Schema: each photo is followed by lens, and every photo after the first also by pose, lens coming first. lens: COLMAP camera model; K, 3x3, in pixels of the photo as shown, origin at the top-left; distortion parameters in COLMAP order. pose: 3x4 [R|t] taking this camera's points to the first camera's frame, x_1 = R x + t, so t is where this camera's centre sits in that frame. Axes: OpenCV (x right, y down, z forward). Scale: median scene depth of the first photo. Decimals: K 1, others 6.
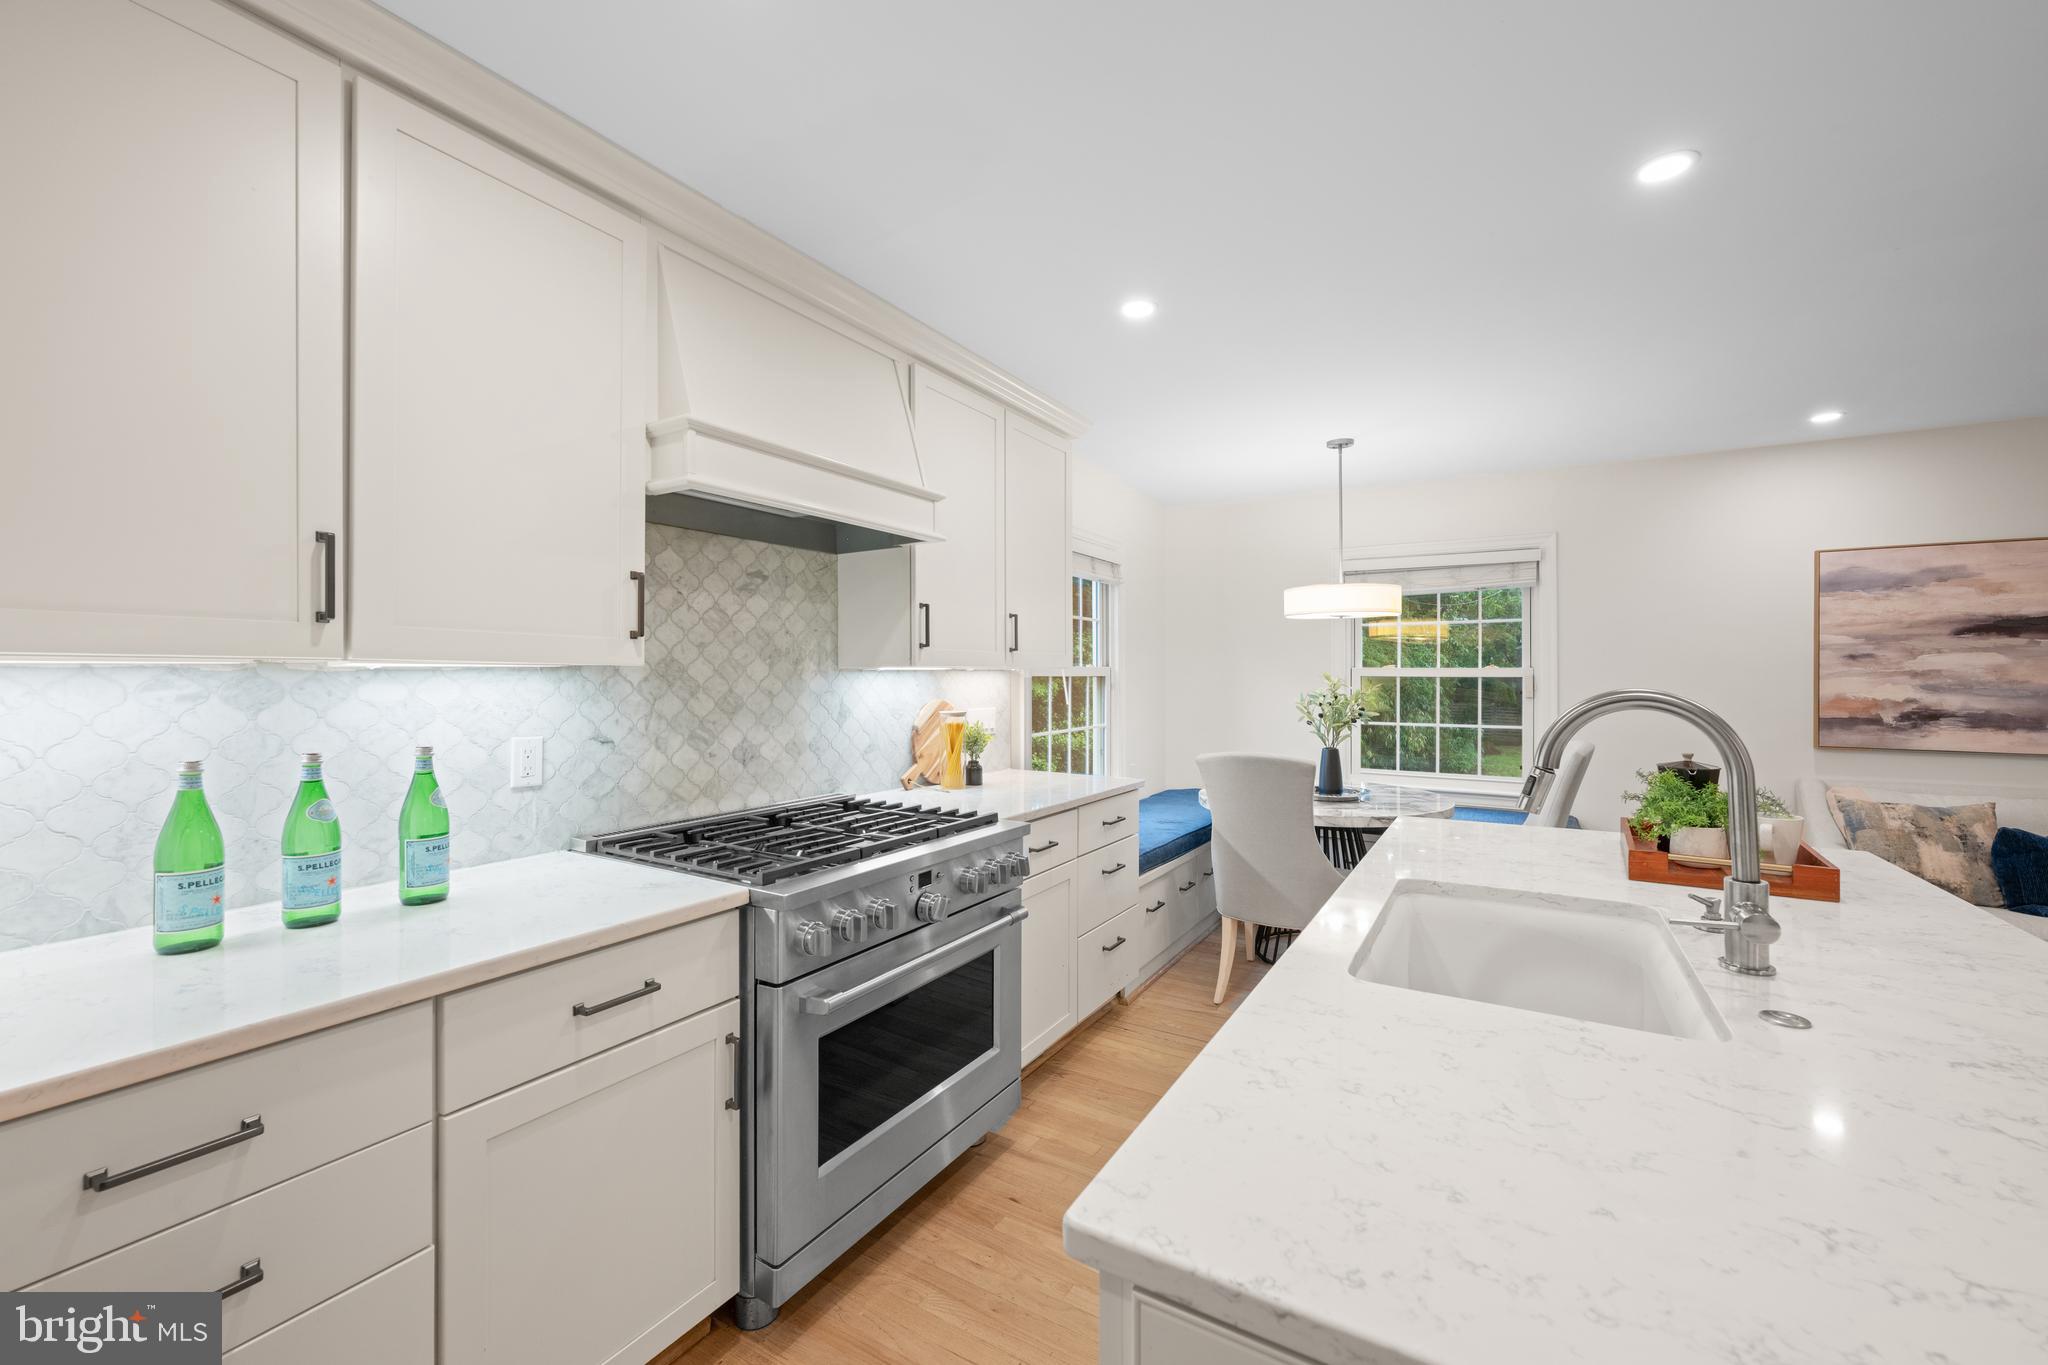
lens RADIAL K [[815.4, 0, 1026.7], [0, 815.4, 680.0], [0, 0, 1]] dist [-0.000919, 0.000308]
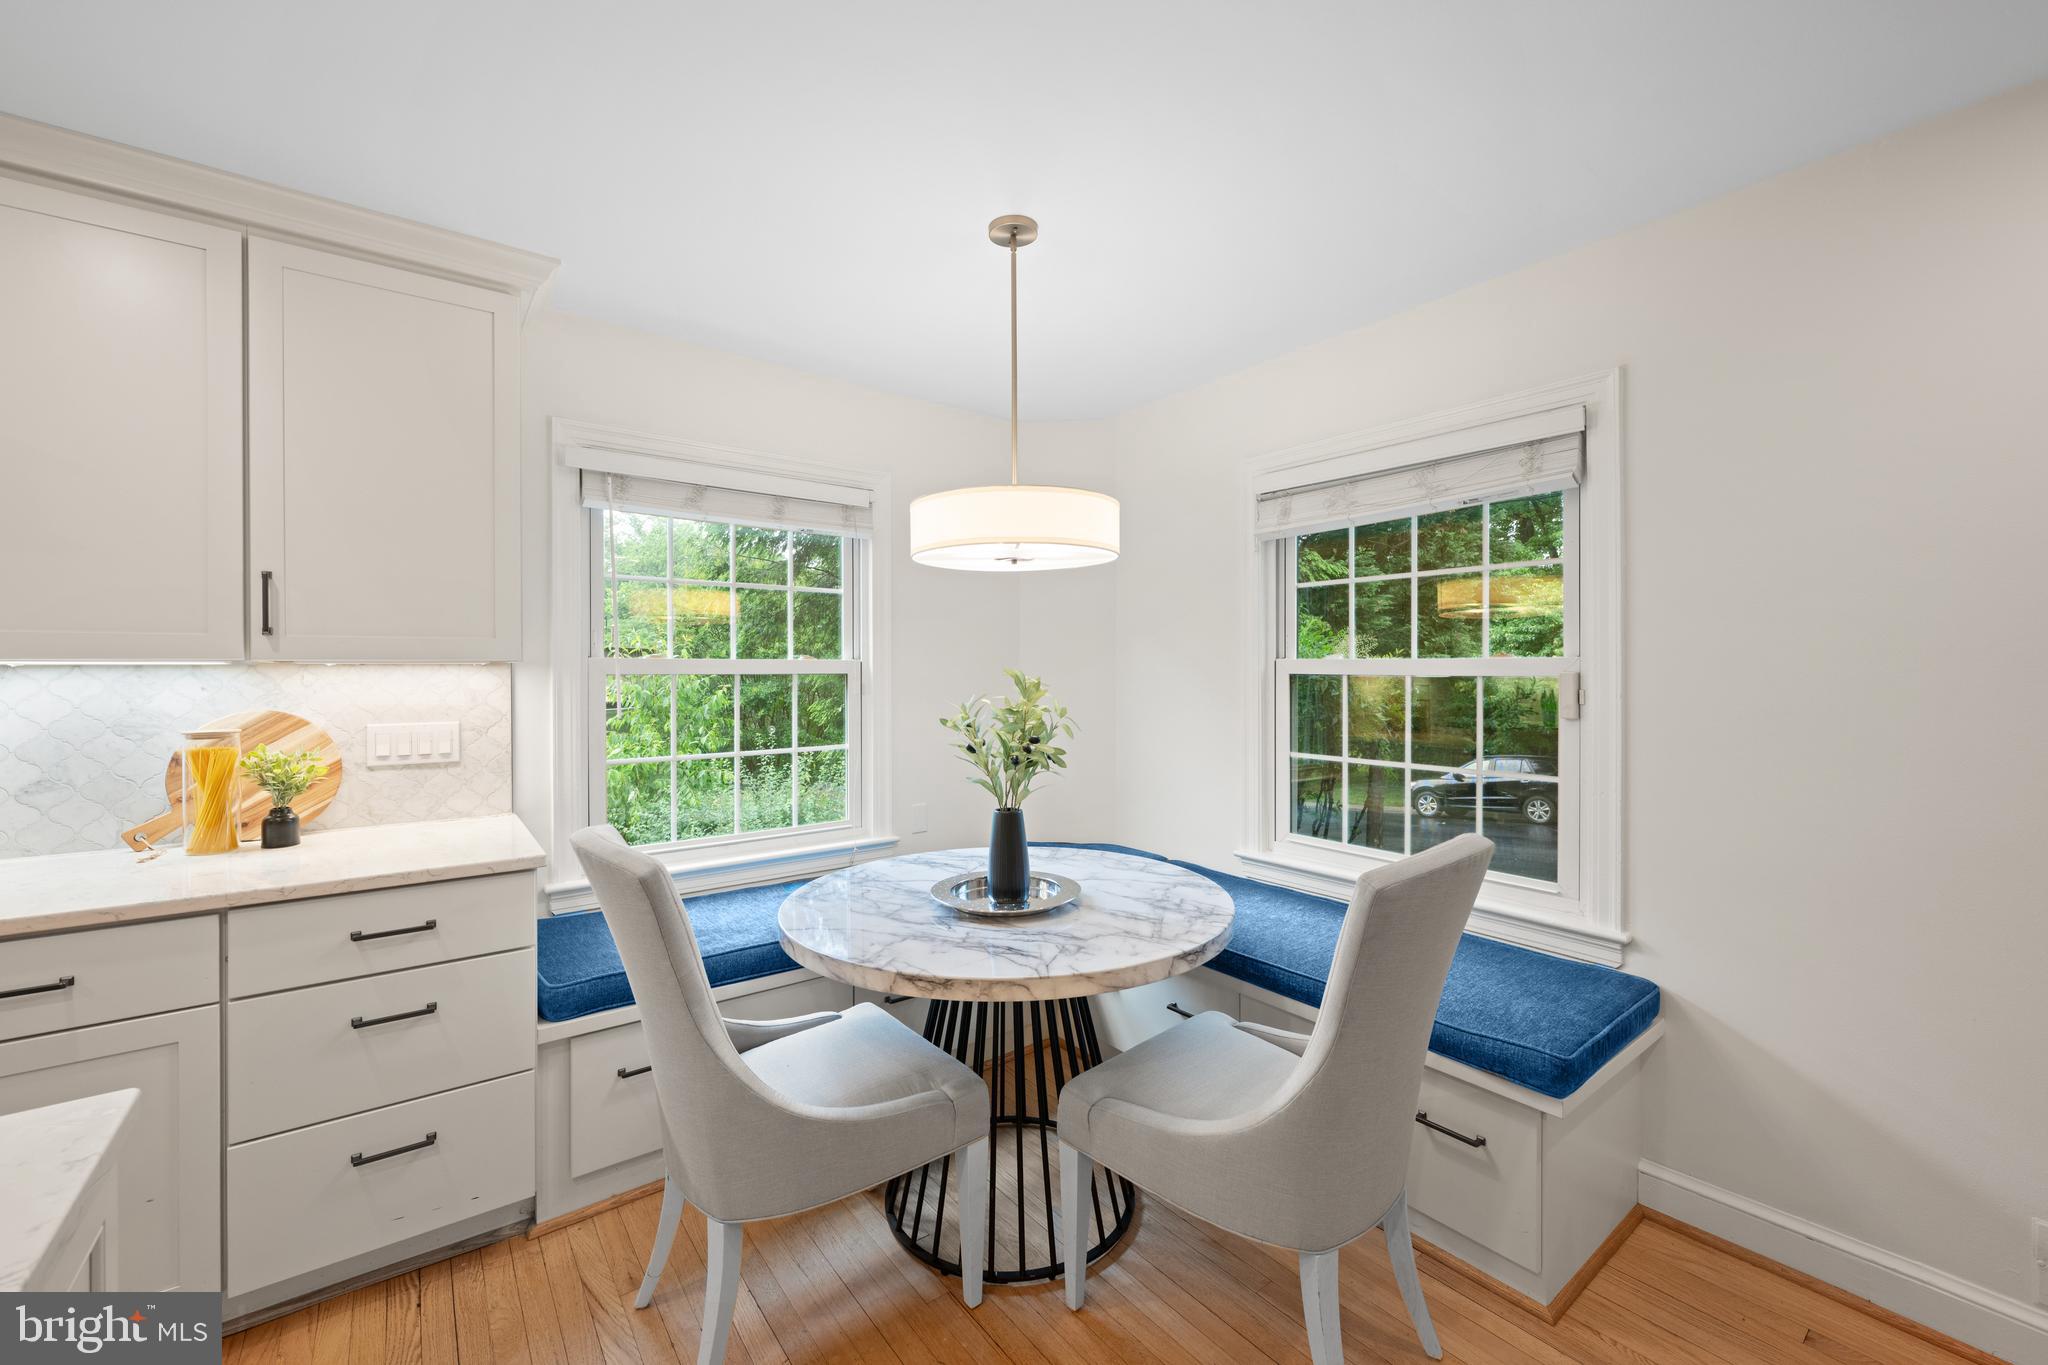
lens RADIAL K [[815.4, 0, 1019.6], [0, 815.4, 672.4], [0, 0, 1]] dist [-0.000919, 0.000308]
pose [[0.931325, -0.000586, -0.364190, 0.823477], [-0.001289, 0.999987, -0.004906, -0.004404], [0.364188, 0.005039, 0.931312, 0.730994]]
